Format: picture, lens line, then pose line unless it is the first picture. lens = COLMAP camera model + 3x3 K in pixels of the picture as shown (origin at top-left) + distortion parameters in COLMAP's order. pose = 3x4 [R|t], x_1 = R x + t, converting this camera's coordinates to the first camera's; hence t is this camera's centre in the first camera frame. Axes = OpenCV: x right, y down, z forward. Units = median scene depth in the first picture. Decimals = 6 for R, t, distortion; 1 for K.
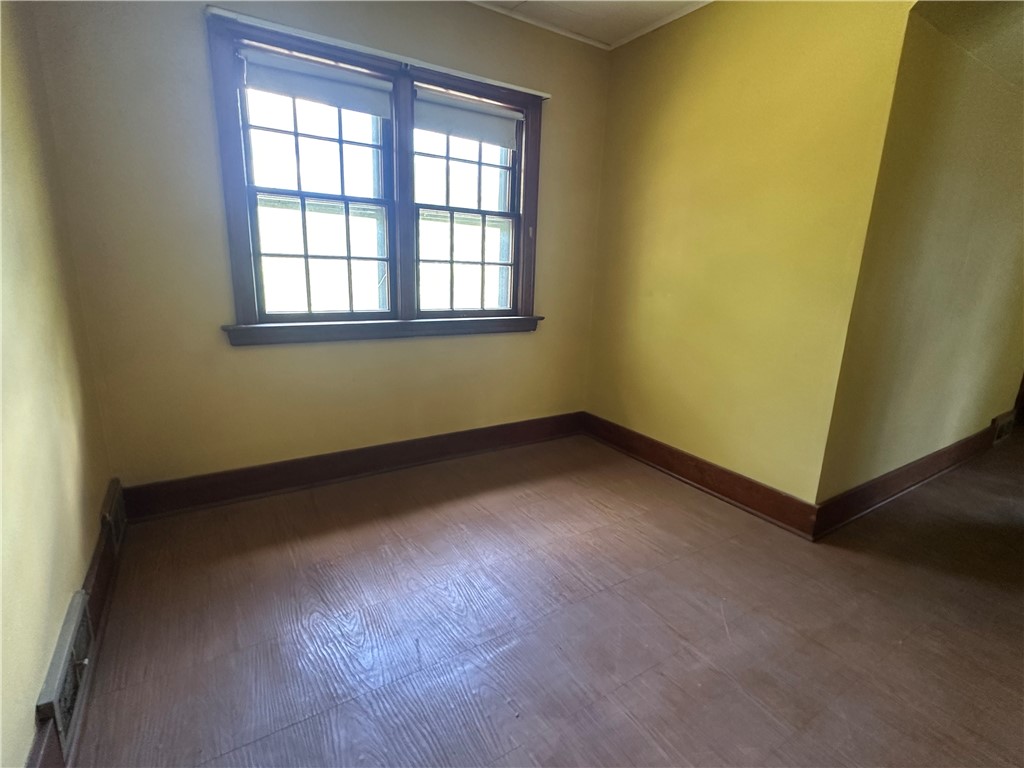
lens RADIAL K [[495.8, 0, 510.0], [0, 495.8, 381.0], [0, 0, 1]] dist [0.005820, -0.000793]
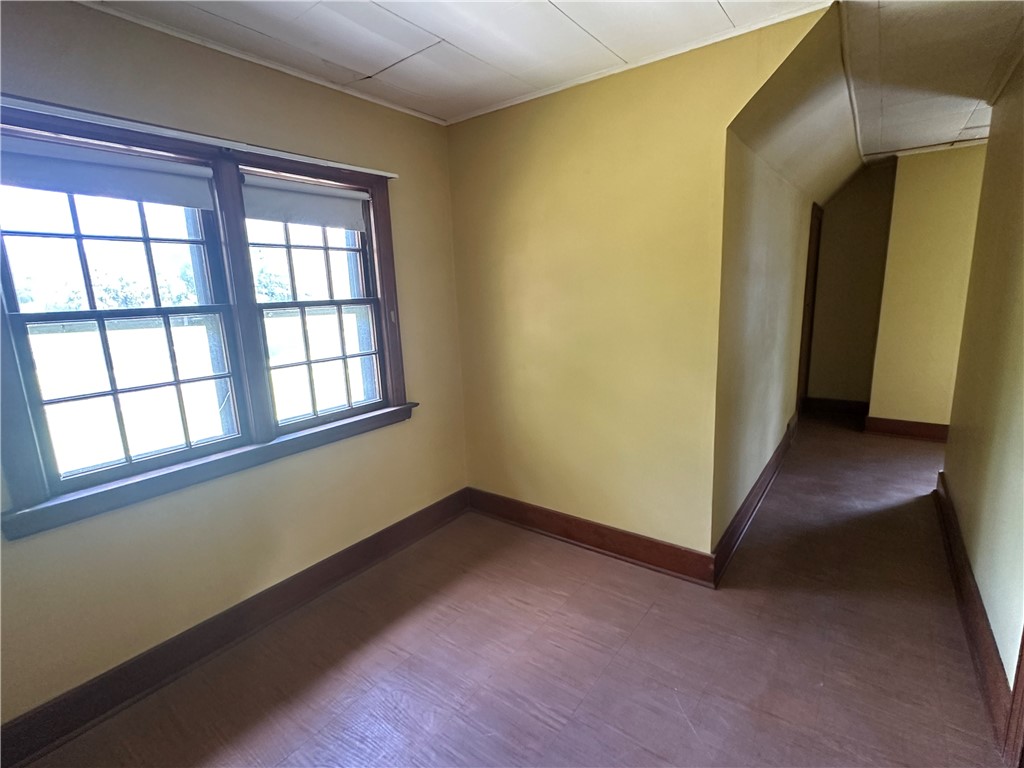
lens RADIAL K [[495.8, 0, 508.0], [0, 495.8, 388.7], [0, 0, 1]] dist [0.005820, -0.000793]
pose [[0.934244, -0.141190, 0.327495, -0.092464], [0.154856, 0.987809, -0.015892, -0.142557], [-0.321259, 0.065561, 0.944719, 0.086003]]
